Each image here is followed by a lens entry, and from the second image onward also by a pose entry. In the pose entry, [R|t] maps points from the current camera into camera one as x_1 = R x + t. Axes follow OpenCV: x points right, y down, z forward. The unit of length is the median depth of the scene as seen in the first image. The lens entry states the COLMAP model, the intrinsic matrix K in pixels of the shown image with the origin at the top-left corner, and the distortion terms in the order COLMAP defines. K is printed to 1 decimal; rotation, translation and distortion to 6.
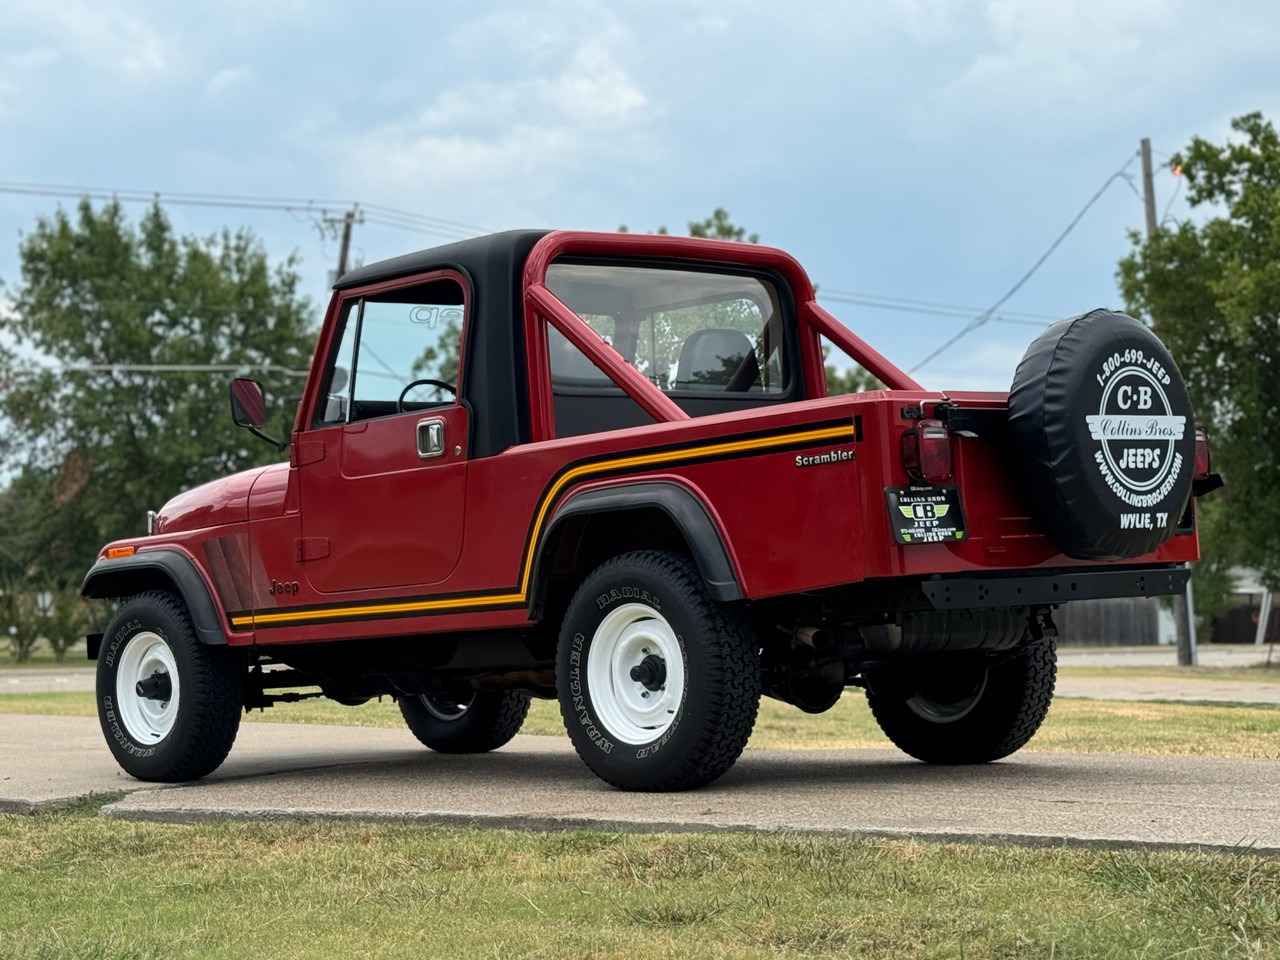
lens RADIAL K [[2436.4, 0, 635.3], [0, 2436.4, 482.1], [0, 0, 1]] dist [0.137085, 0.000000]
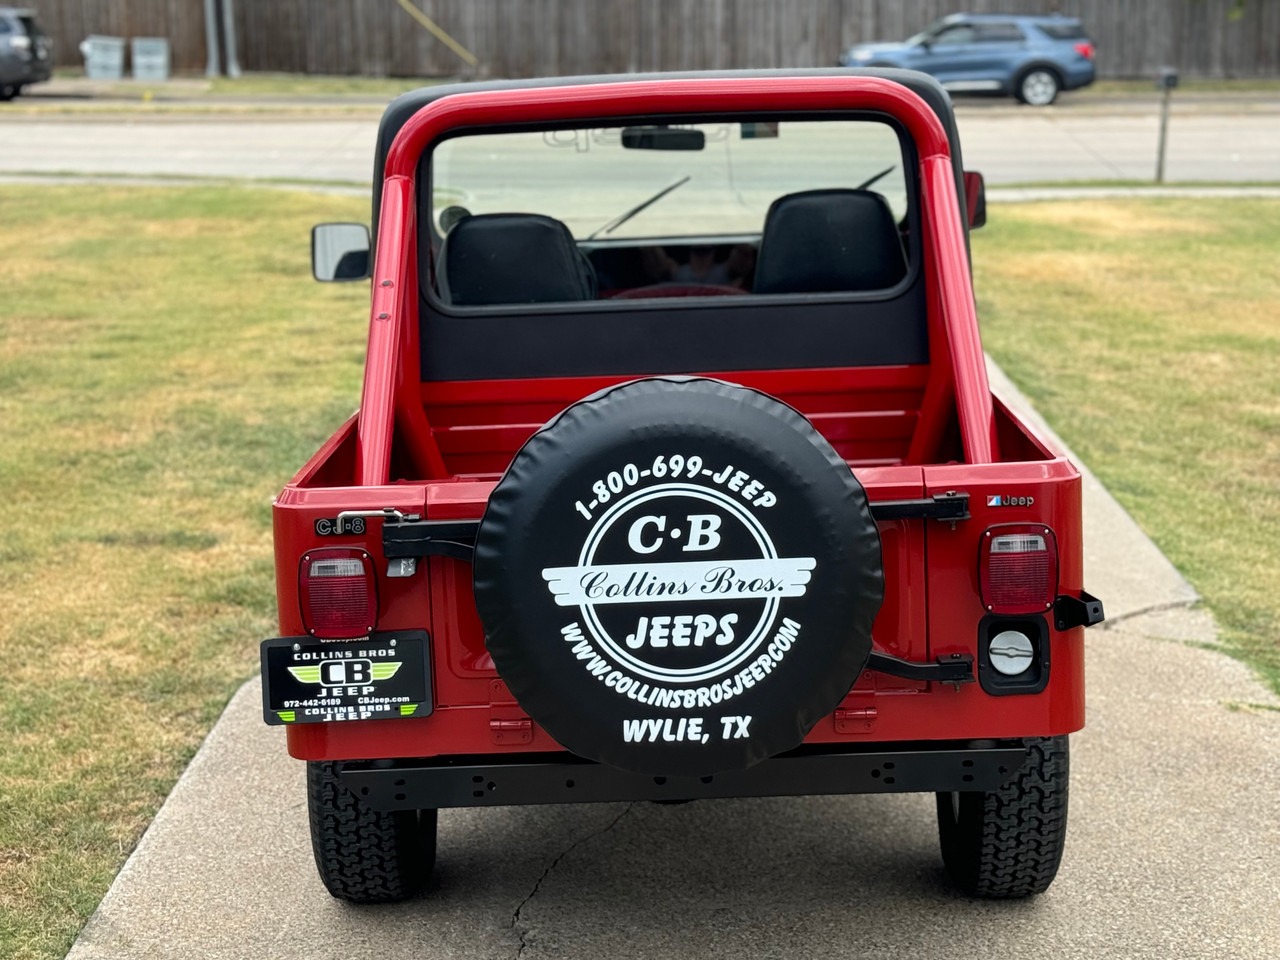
lens RADIAL K [[2436.4, 0, 632.4], [0, 2436.4, 476.6], [0, 0, 1]] dist [0.137085, 0.000000]
pose [[0.728496, 0.150392, -0.668338, 0.599697], [0.034377, 0.966350, 0.254922, -0.203160], [0.684187, -0.208685, 0.698812, 0.575955]]
